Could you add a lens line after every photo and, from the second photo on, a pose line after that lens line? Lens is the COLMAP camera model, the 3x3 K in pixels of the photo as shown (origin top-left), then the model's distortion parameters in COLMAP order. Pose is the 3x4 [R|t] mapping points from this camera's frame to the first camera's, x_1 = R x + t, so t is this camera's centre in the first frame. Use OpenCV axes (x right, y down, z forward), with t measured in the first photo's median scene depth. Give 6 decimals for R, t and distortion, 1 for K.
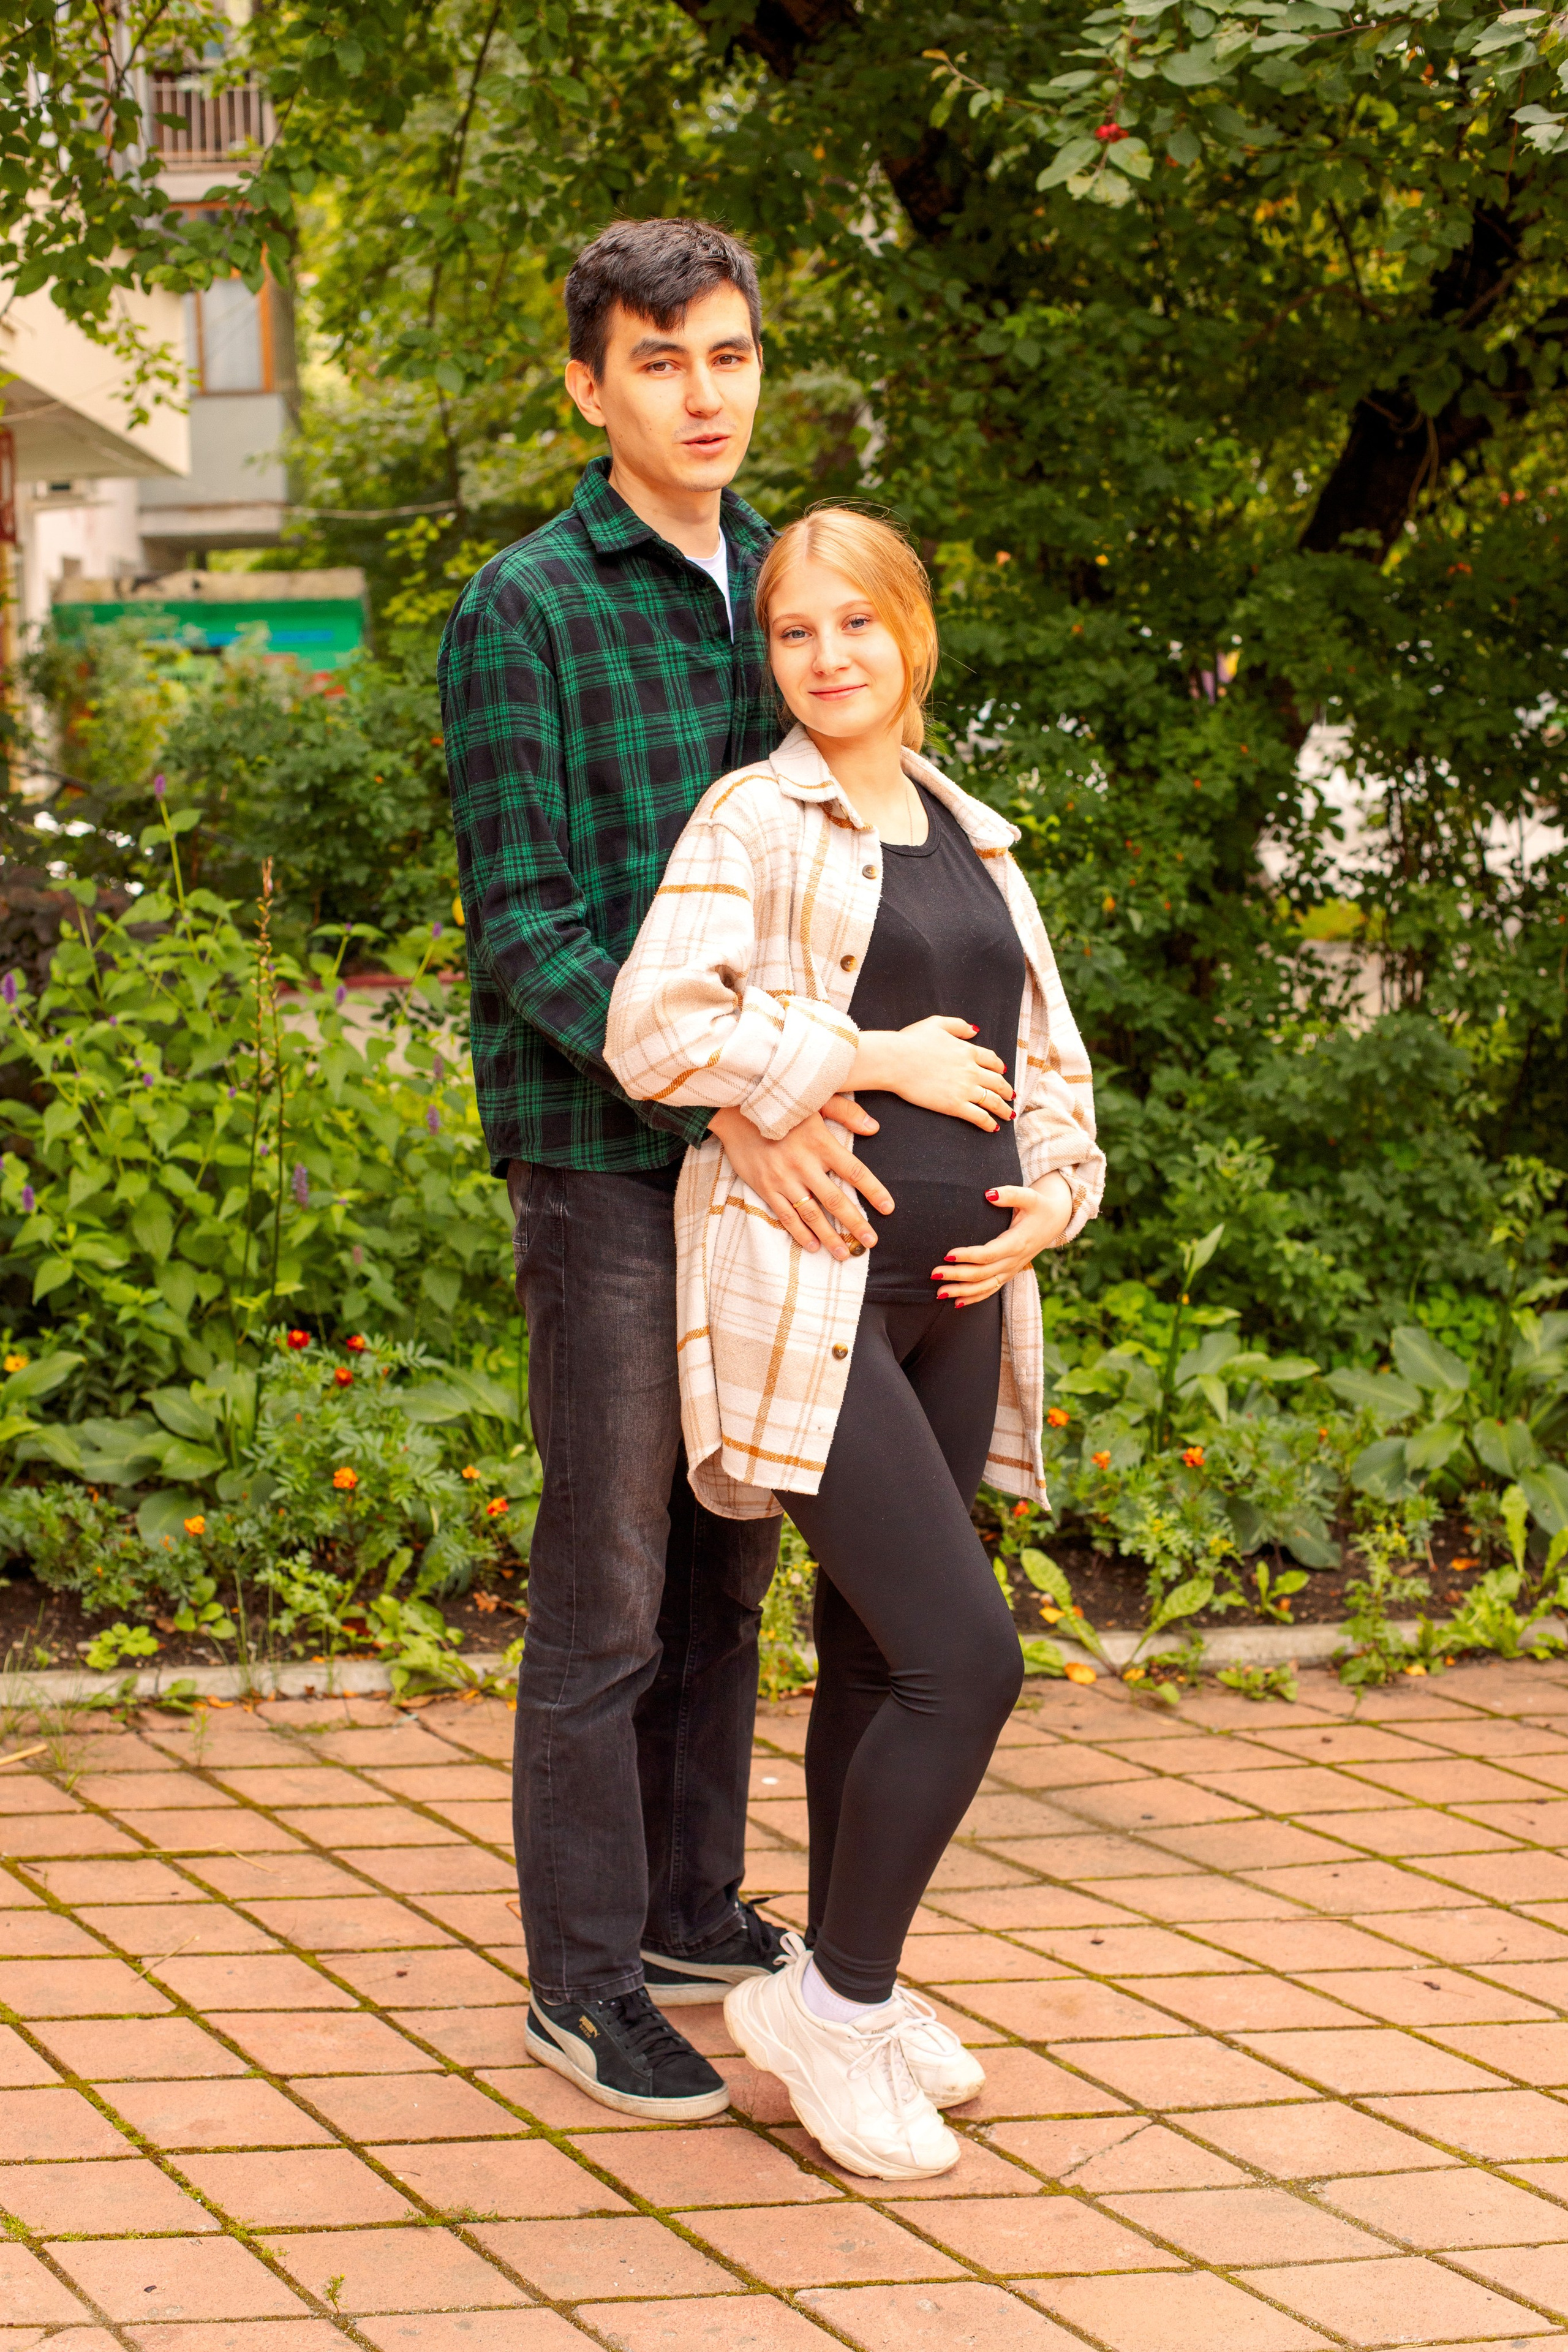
lens RADIAL K [[3421.6, 0, 789.2], [0, 3421.6, 1197.3], [0, 0, 1]] dist [-0.111272, 0.000000]
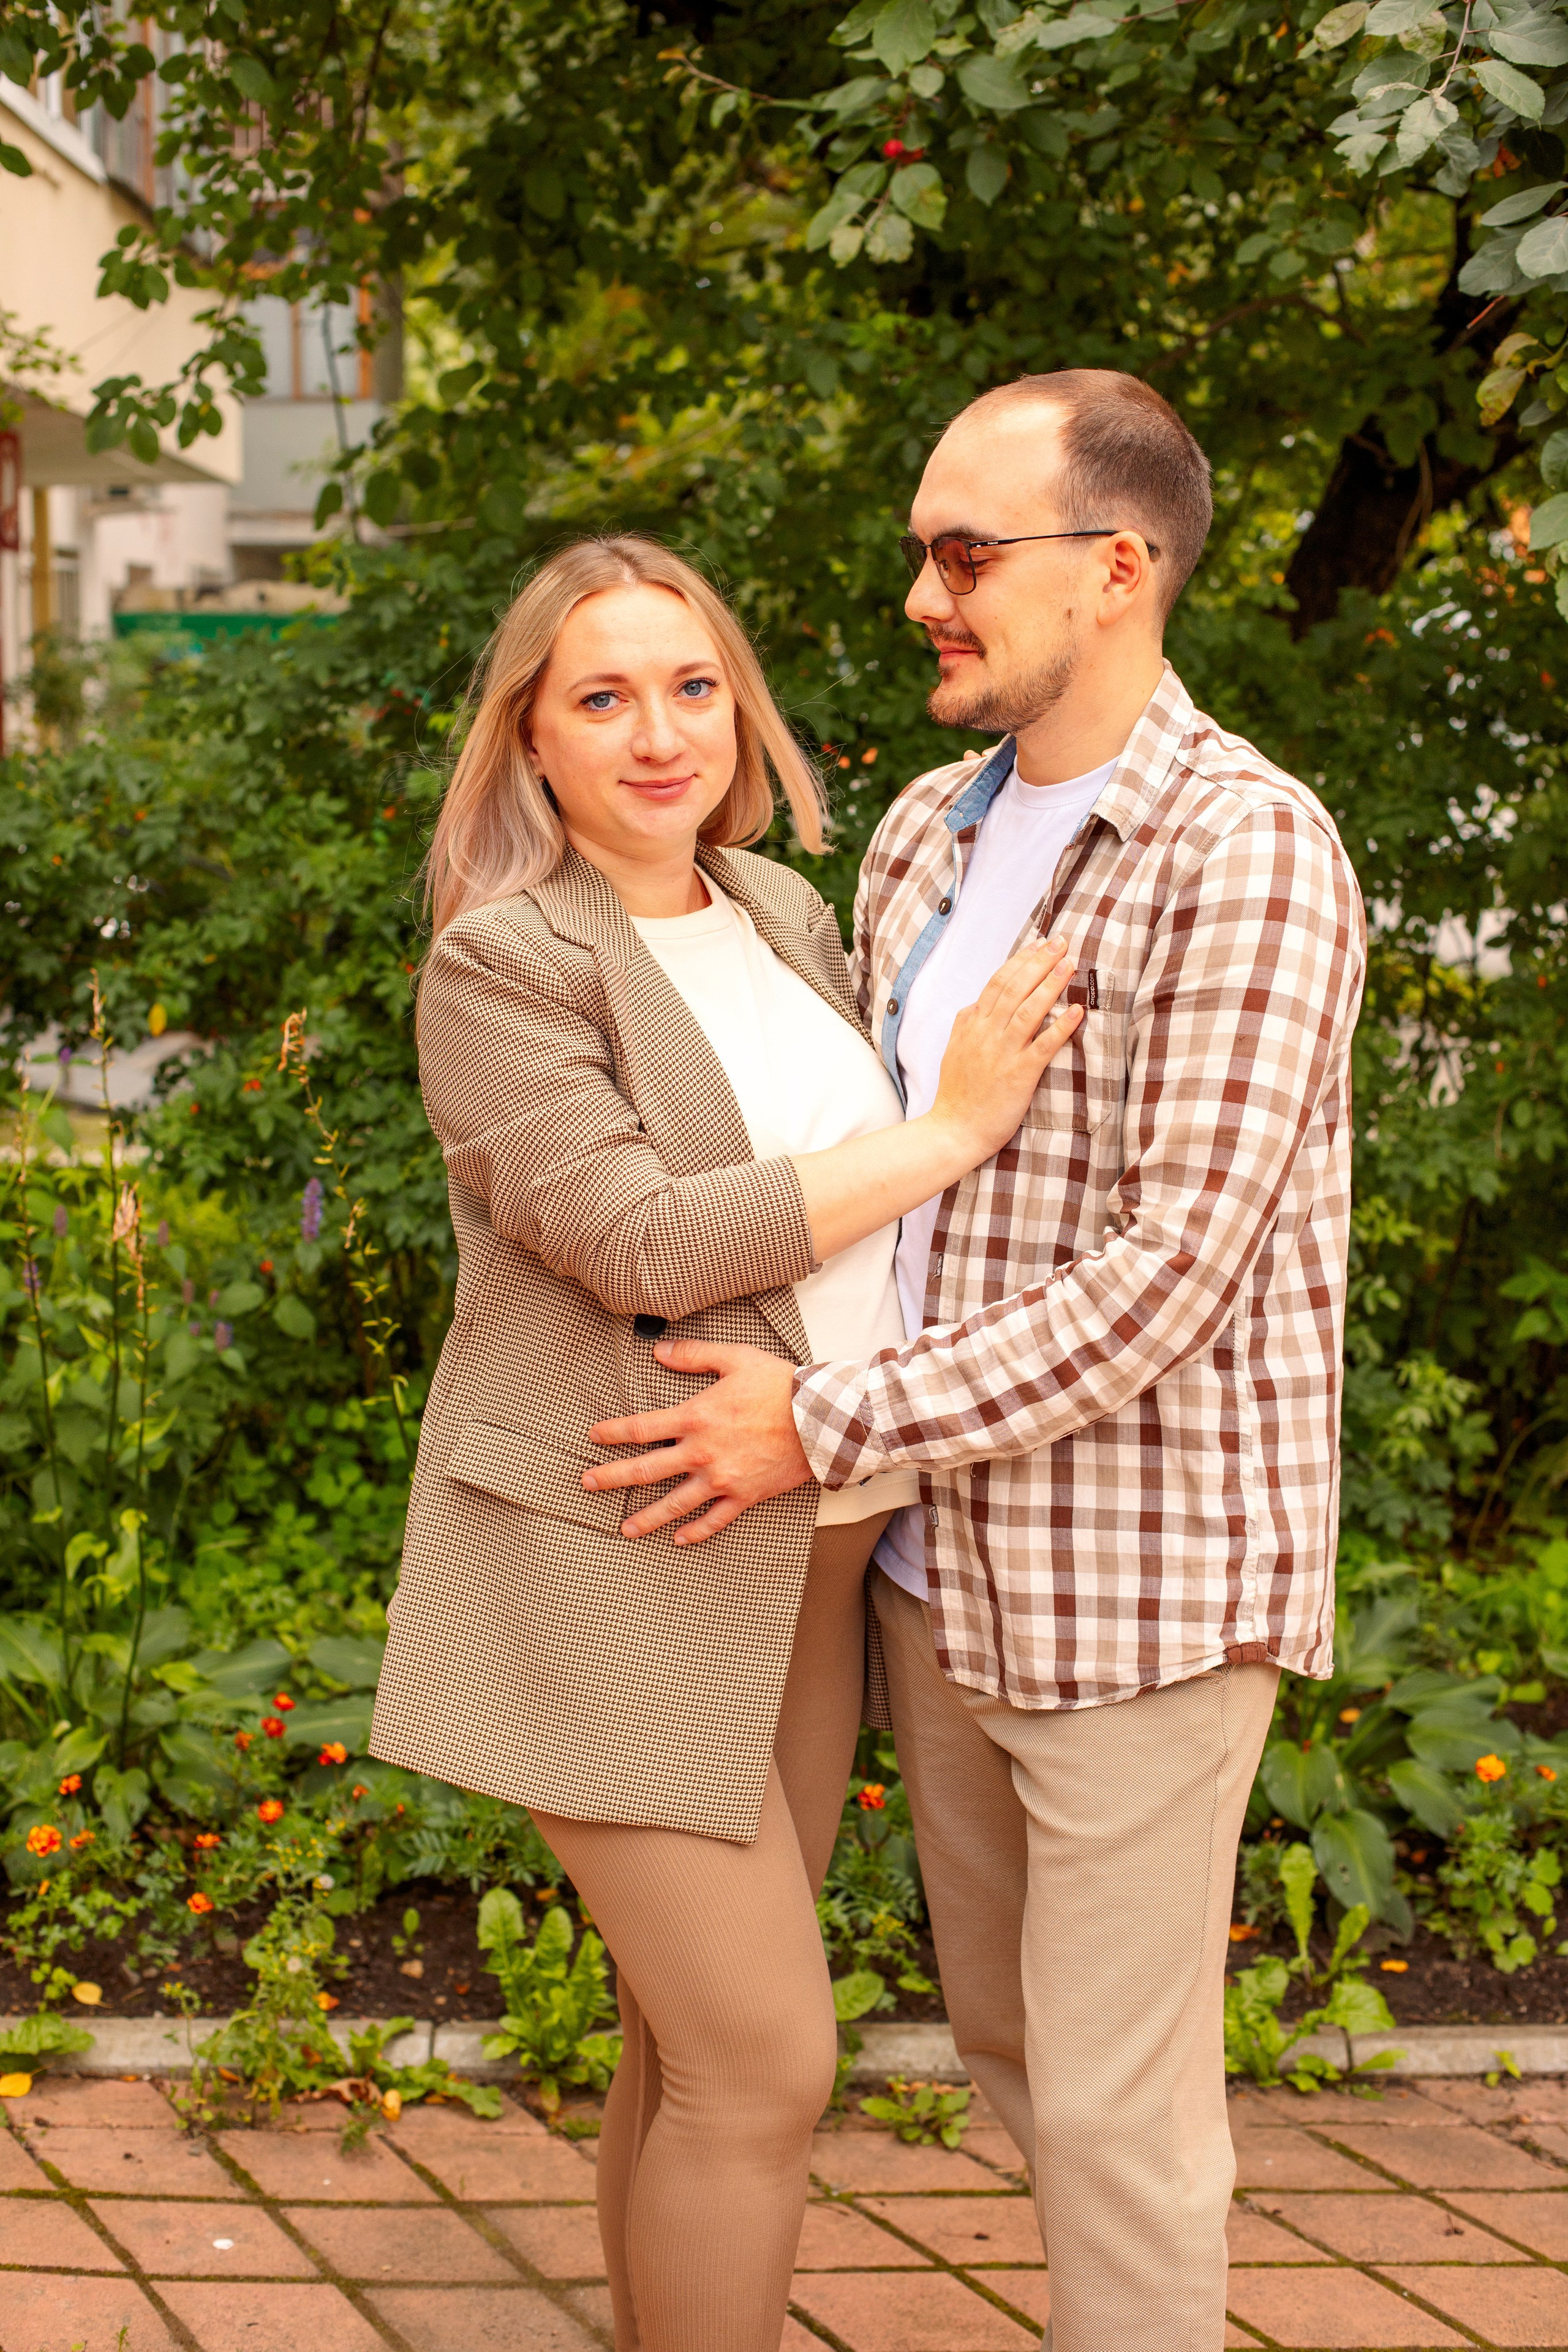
lens RADIAL K [[3421.6, 0, 801.0], [0, 3421.6, 1165.9], [0, 0, 1]] dist [-0.111272, 0.000000]
pose [[0.998352, 0.031206, -0.048155, 0.135074], [-0.031850, 0.999413, -0.012657, -0.055950], [0.047732, 0.014170, 0.998760, 0.228984]]
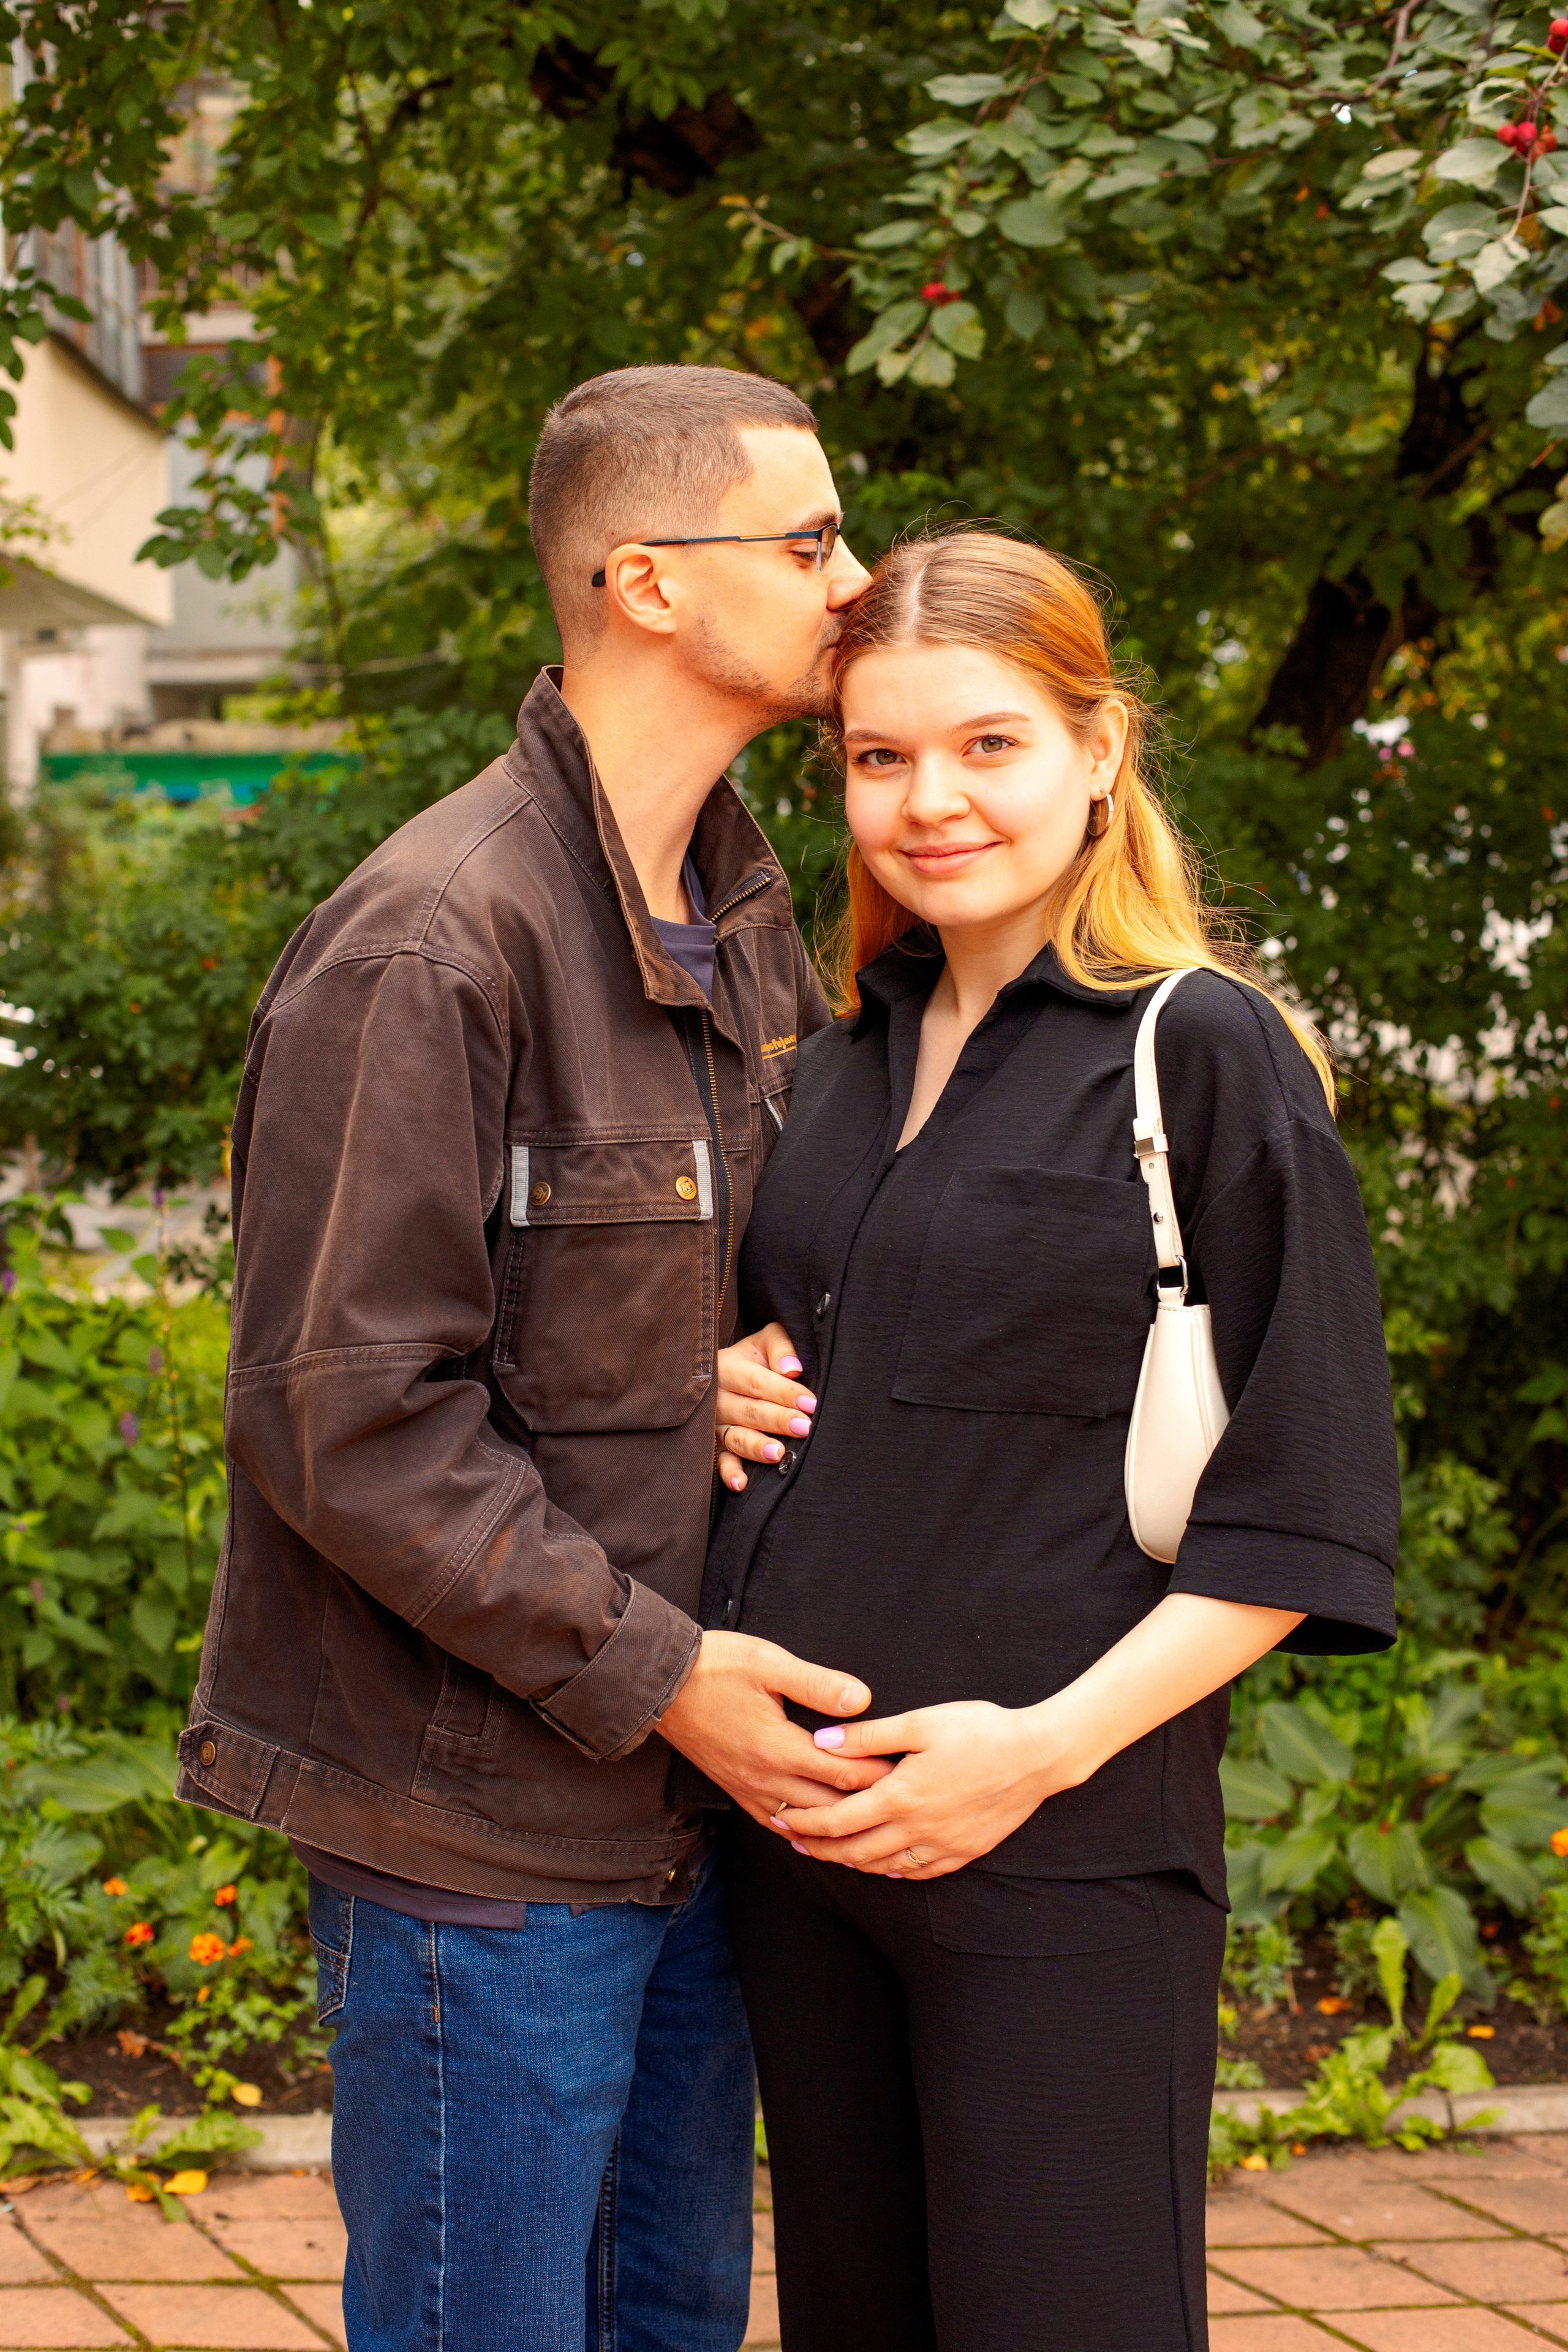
lens RADIAL K [[3421.6, 0, 790.2], [0, 3421.6, 1172.2], [0, 0, 1]] dist [-0.111272, 0.000000]
pose [[0.999752, 0.008840, -0.020418, 0.085553], [-0.009791, 0.998849, -0.046954, -0.055270], [0.019980, 0.047143, 0.998688, 0.179413]]
